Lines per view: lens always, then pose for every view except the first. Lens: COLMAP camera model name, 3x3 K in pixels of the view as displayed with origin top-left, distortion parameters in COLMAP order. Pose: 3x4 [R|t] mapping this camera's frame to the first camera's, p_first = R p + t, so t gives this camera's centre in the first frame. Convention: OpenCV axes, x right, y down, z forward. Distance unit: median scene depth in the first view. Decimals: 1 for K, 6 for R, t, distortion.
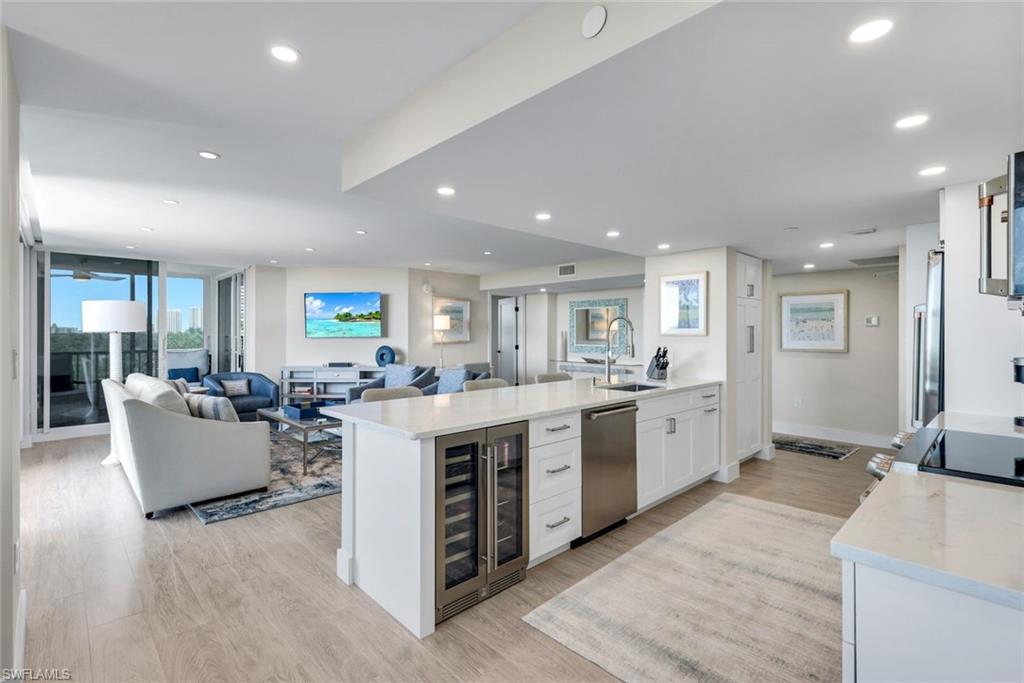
lens RADIAL K [[467.3, 0, 515.1], [0, 467.3, 334.2], [0, 0, 1]] dist [0.004291, -0.000715]
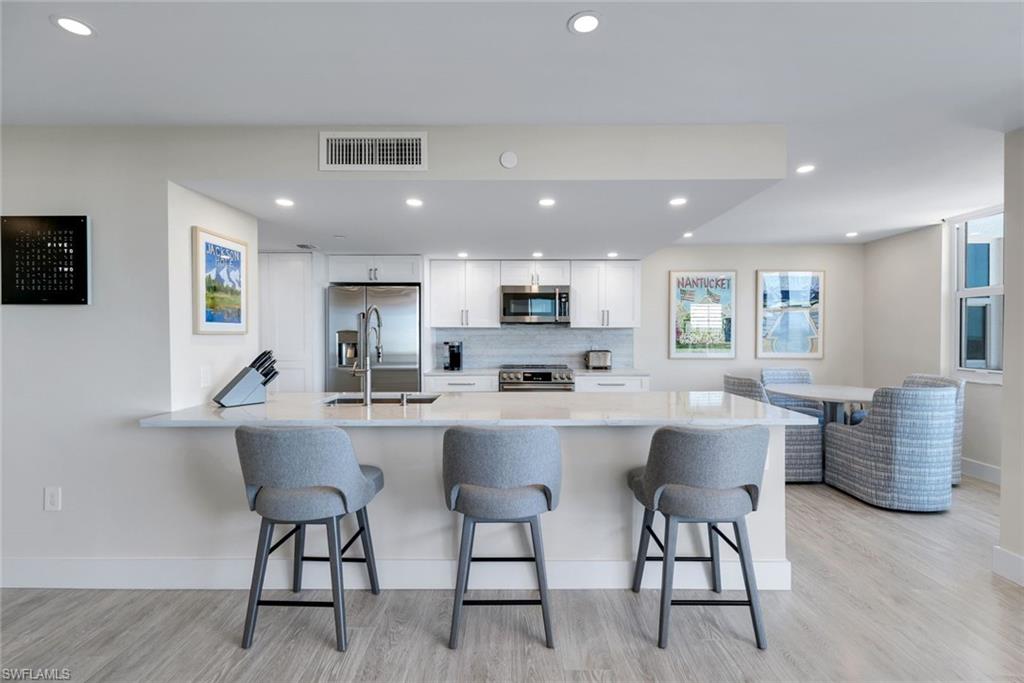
lens RADIAL K [[454.4, 0, 508.9], [0, 454.4, 334.3], [0, 0, 1]] dist [-0.001350, 0.000929]
pose [[-0.708089, -0.000771, 0.706123, -0.244664], [0.002131, 0.999993, 0.003229, 0.001508], [-0.706120, 0.003791, -0.708082, 0.802018]]
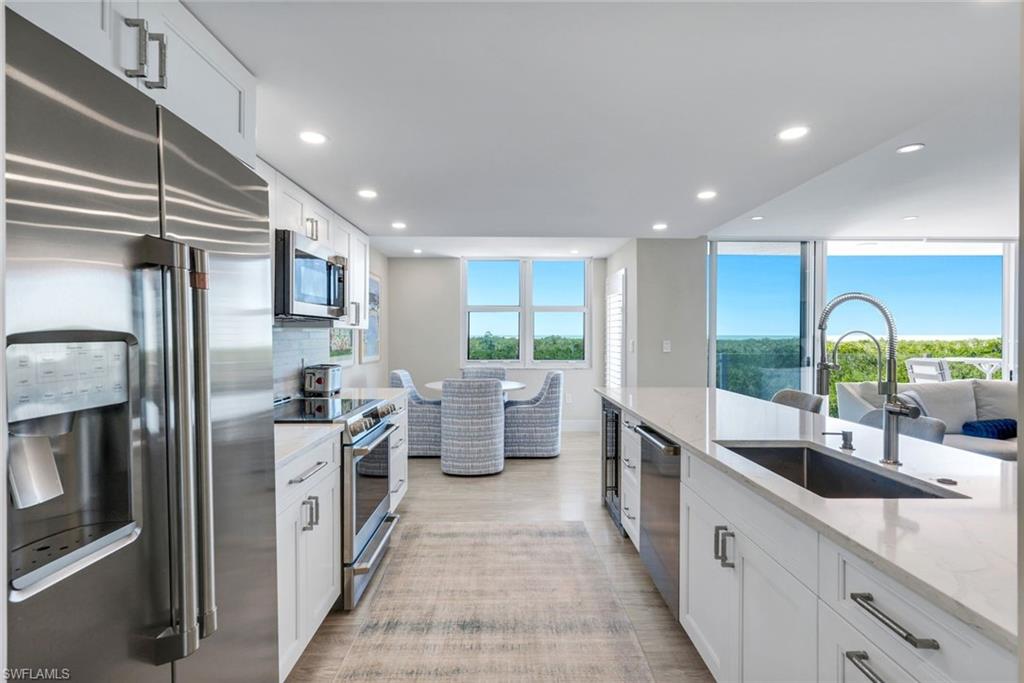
lens RADIAL K [[490.0, 0, 510.7], [0, 490.0, 340.5], [0, 0, 1]] dist [0.002455, 0.000365]
pose [[-0.692443, 0.008636, -0.721421, 0.447719], [-0.001768, 0.999905, 0.013667, -0.002254], [0.721471, 0.010739, -0.692362, 0.648595]]
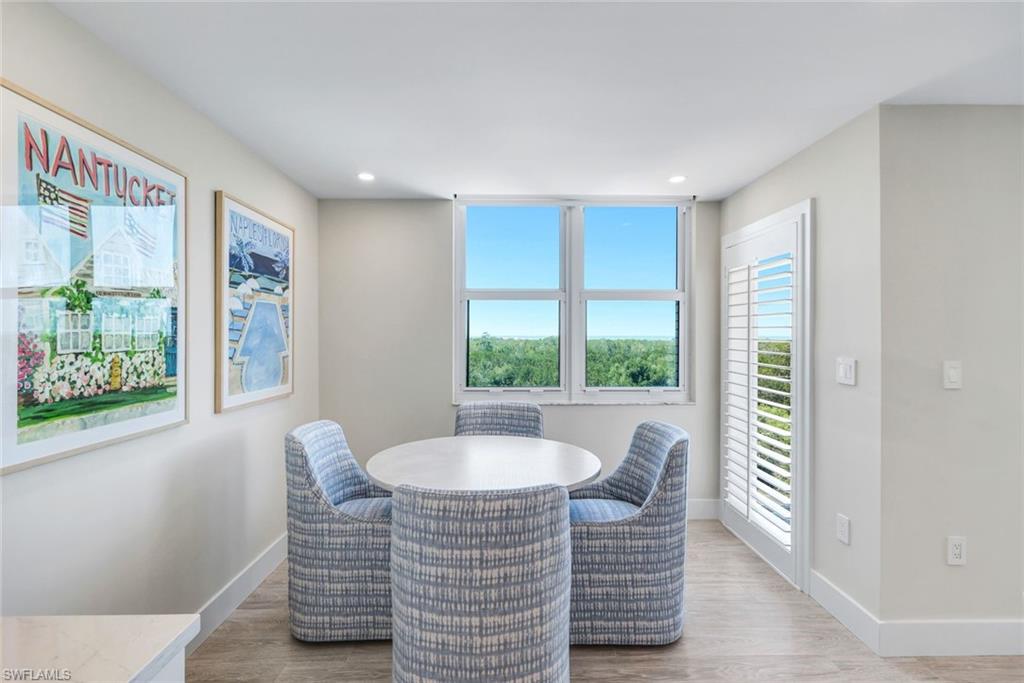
lens RADIAL K [[490.0, 0, 514.3], [0, 490.0, 338.2], [0, 0, 1]] dist [0.002455, 0.000365]
pose [[-0.682458, 0.004830, -0.730908, 0.137258], [-0.001869, 0.999963, 0.008352, -0.008647], [0.730922, 0.007066, -0.682424, 0.290790]]
